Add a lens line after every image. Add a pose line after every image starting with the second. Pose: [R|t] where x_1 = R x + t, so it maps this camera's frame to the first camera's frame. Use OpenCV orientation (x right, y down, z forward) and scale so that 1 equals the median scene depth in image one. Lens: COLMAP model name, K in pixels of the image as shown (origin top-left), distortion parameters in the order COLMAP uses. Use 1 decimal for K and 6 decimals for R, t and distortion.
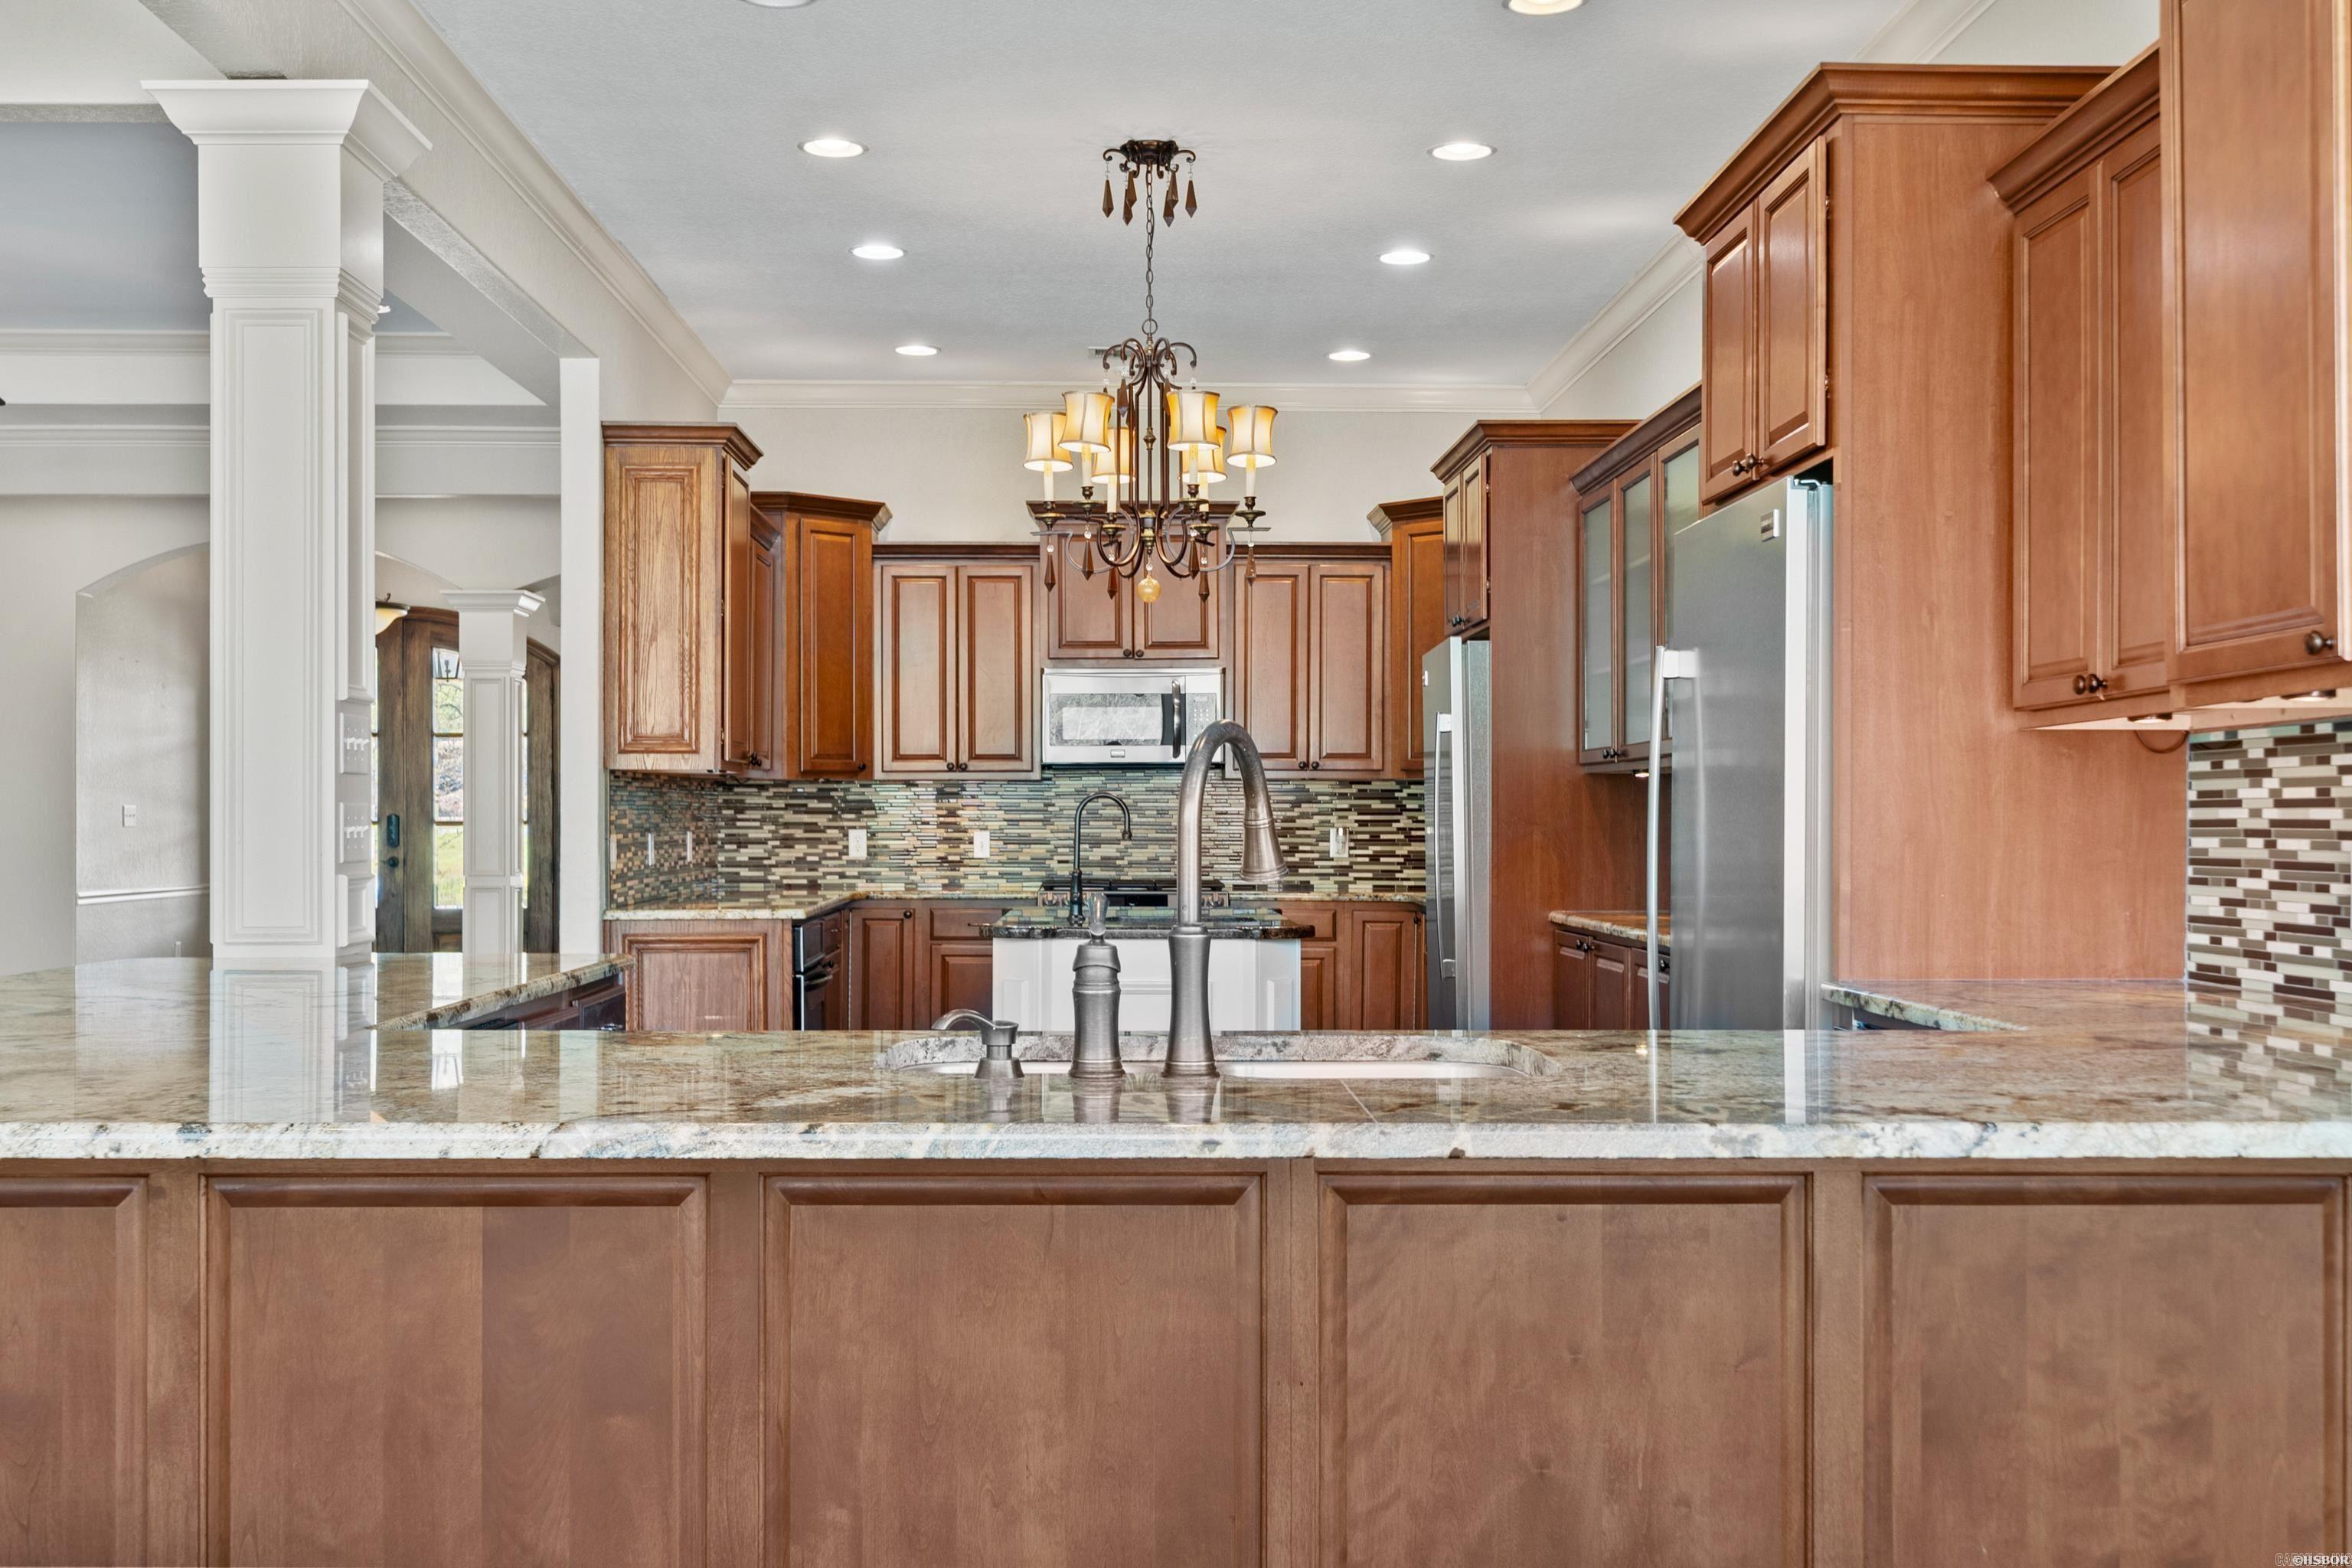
lens RADIAL K [[2470.8, 0, 1176.0], [0, 2470.8, 784.0], [0, 0, 1]] dist [-0.008560, -0.002417]
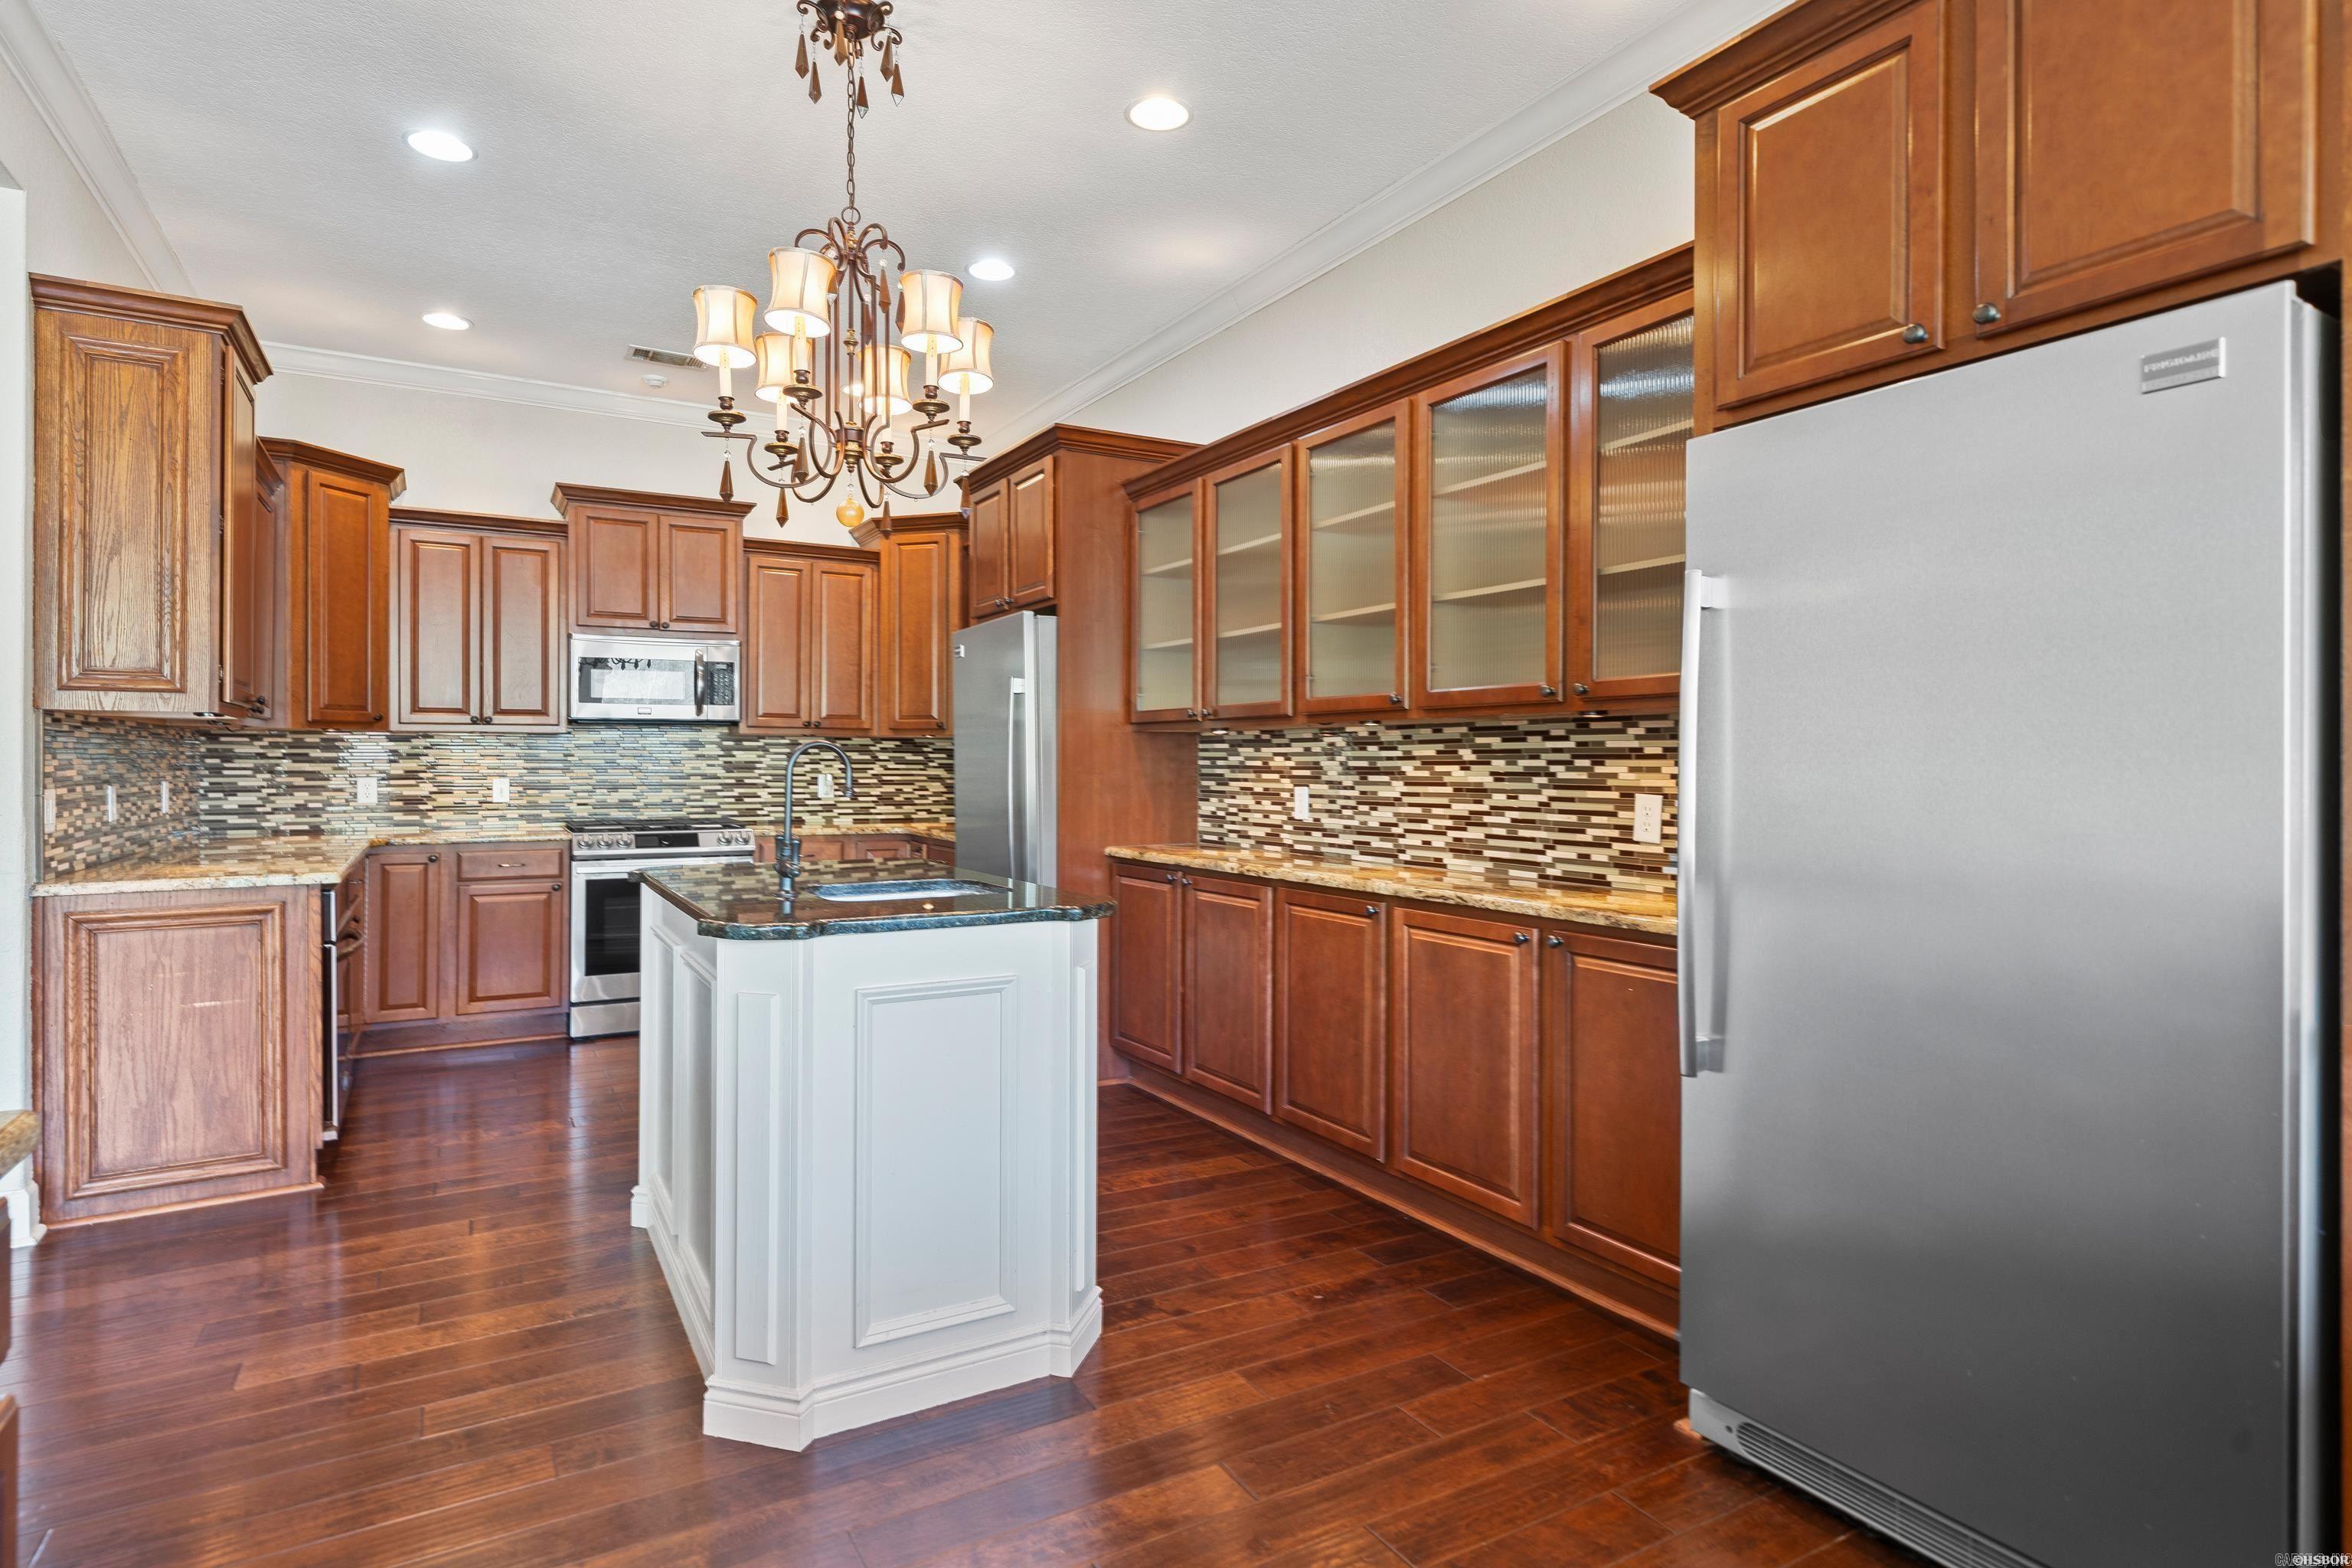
lens RADIAL K [[1227.7, 0, 1208.1], [0, 1227.7, 756.0], [0, 0, 1]] dist [0.001734, 0.000879]
pose [[0.869744, 0.003790, 0.493488, -0.079452], [-0.007776, 0.999952, 0.006026, 0.003294], [-0.493441, -0.009078, 0.869732, 0.380187]]
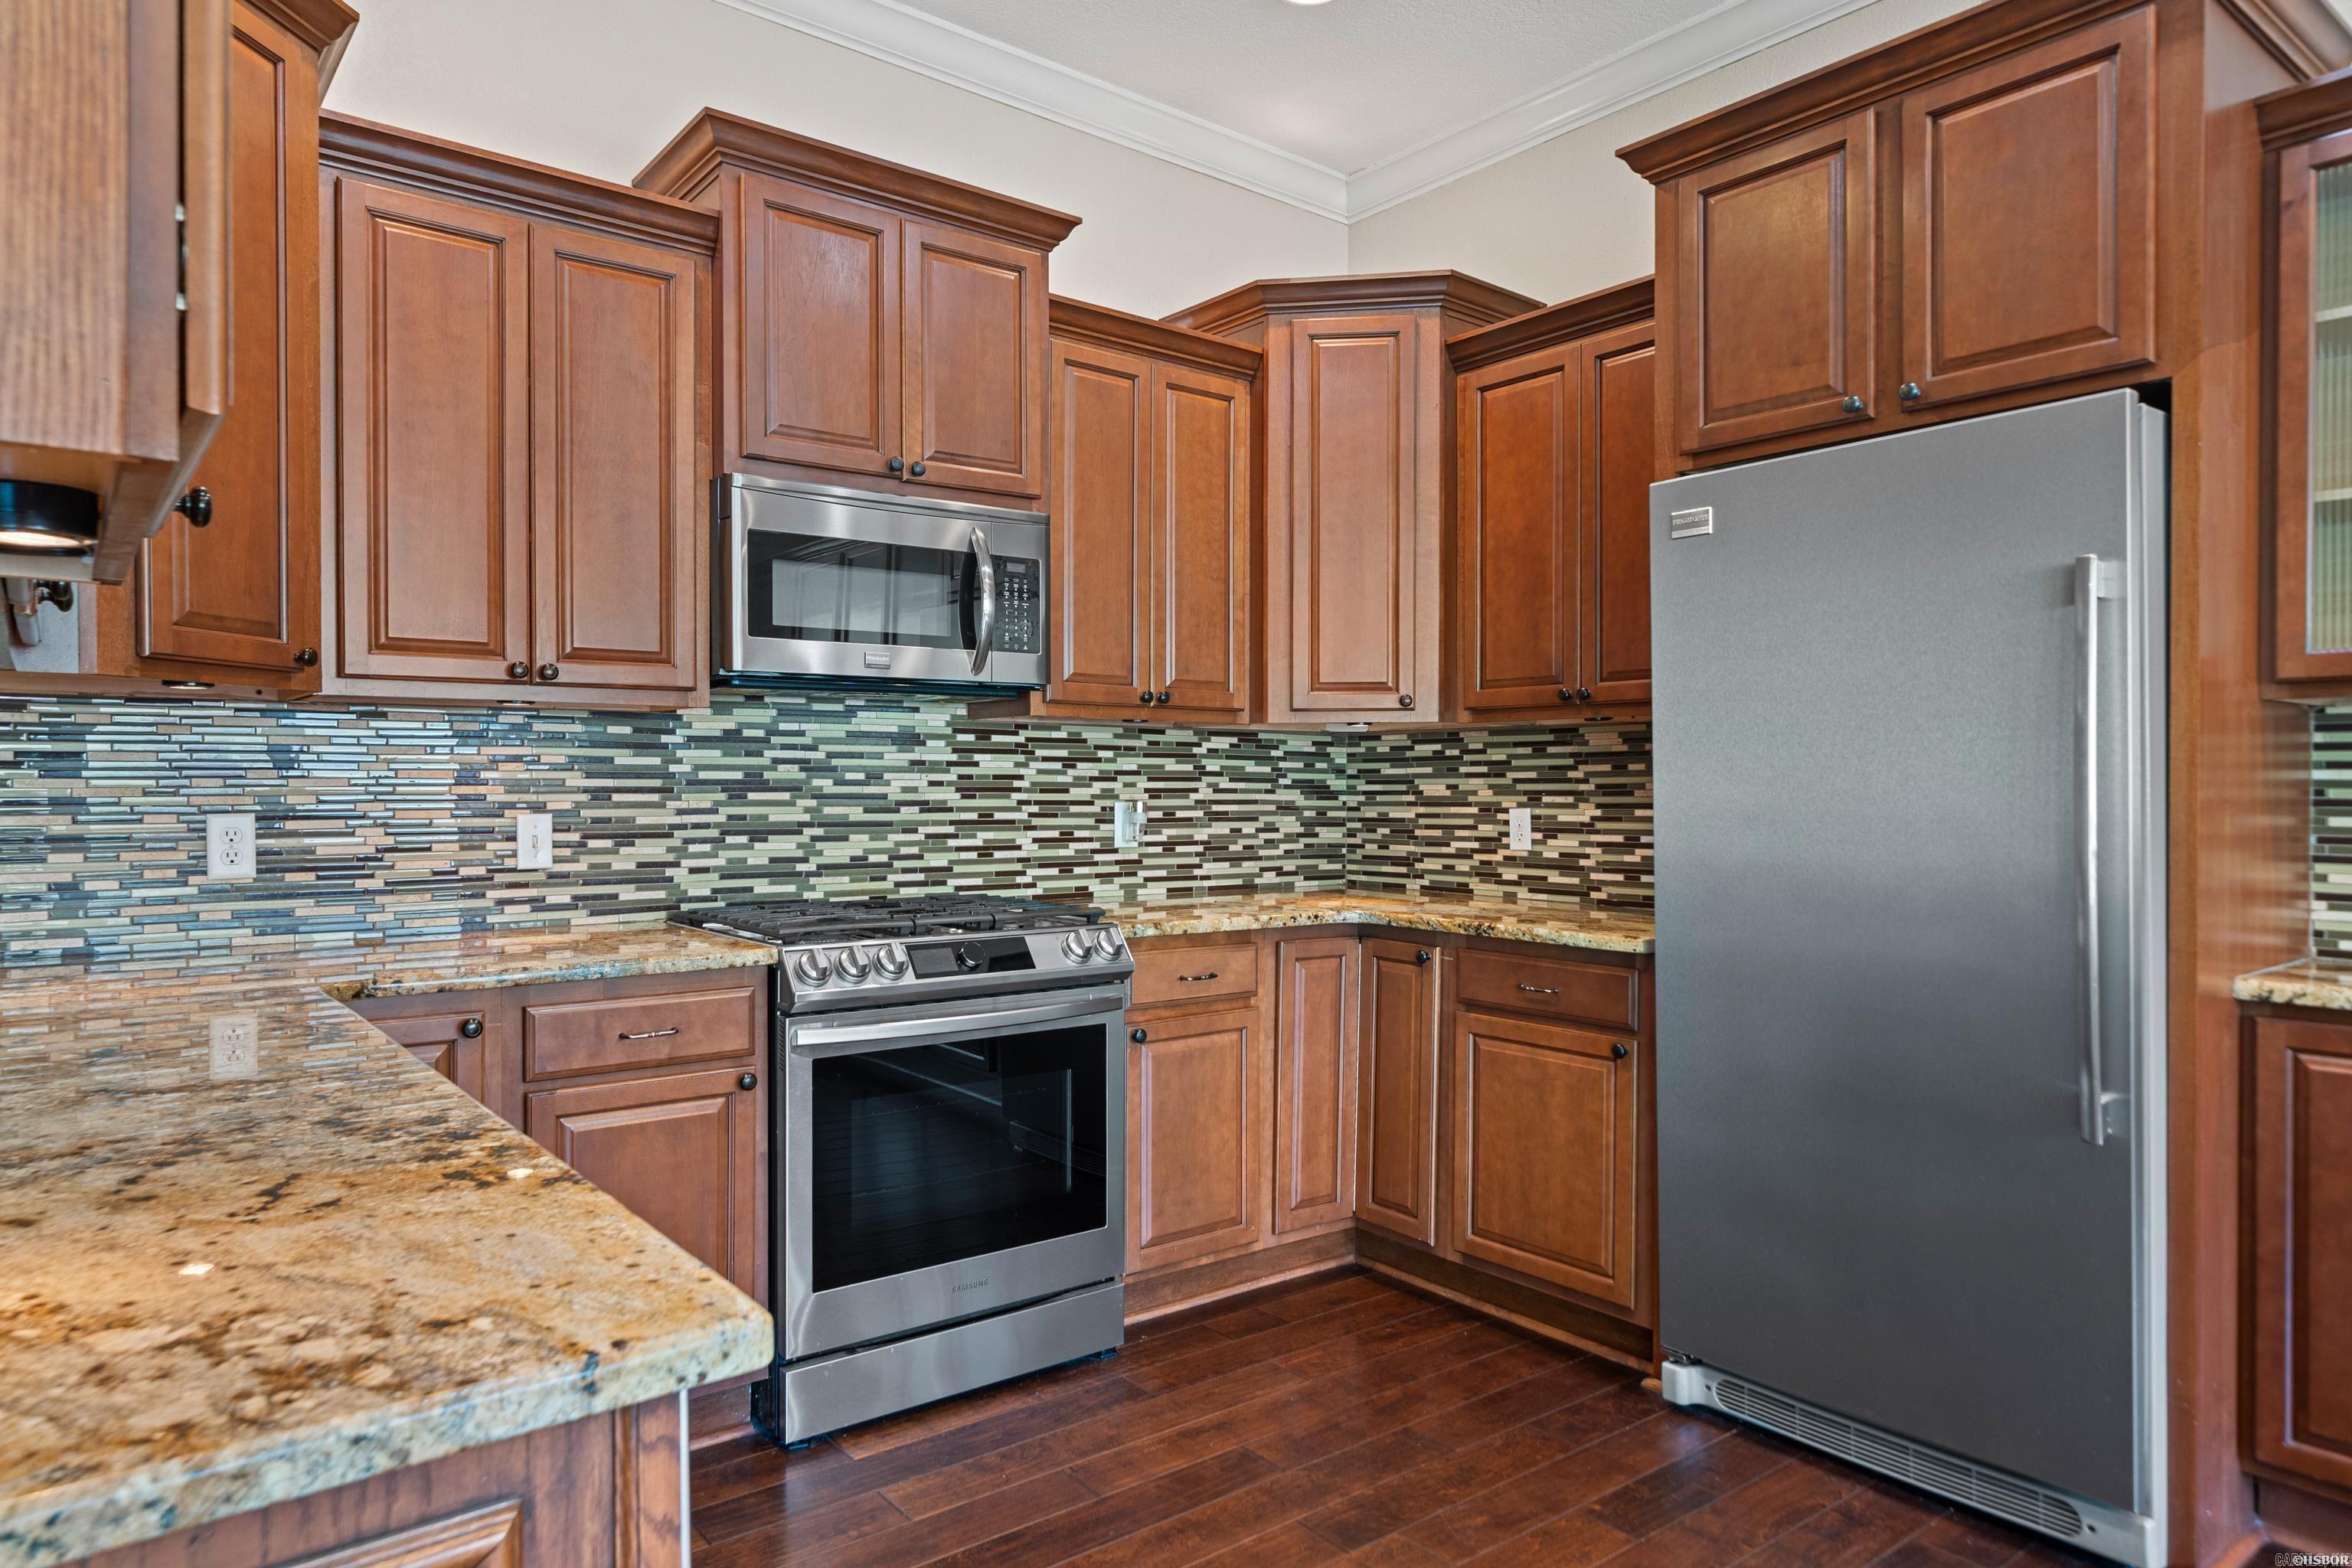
lens RADIAL K [[1428.5, 0, 1176.0], [0, 1428.5, 784.0], [0, 0, 1]] dist [0.000814, 0.000385]
pose [[0.798704, 0.000462, 0.601724, -0.155801], [-0.013321, 0.999768, 0.016914, 0.007402], [-0.601577, -0.021525, 0.798525, 0.745510]]
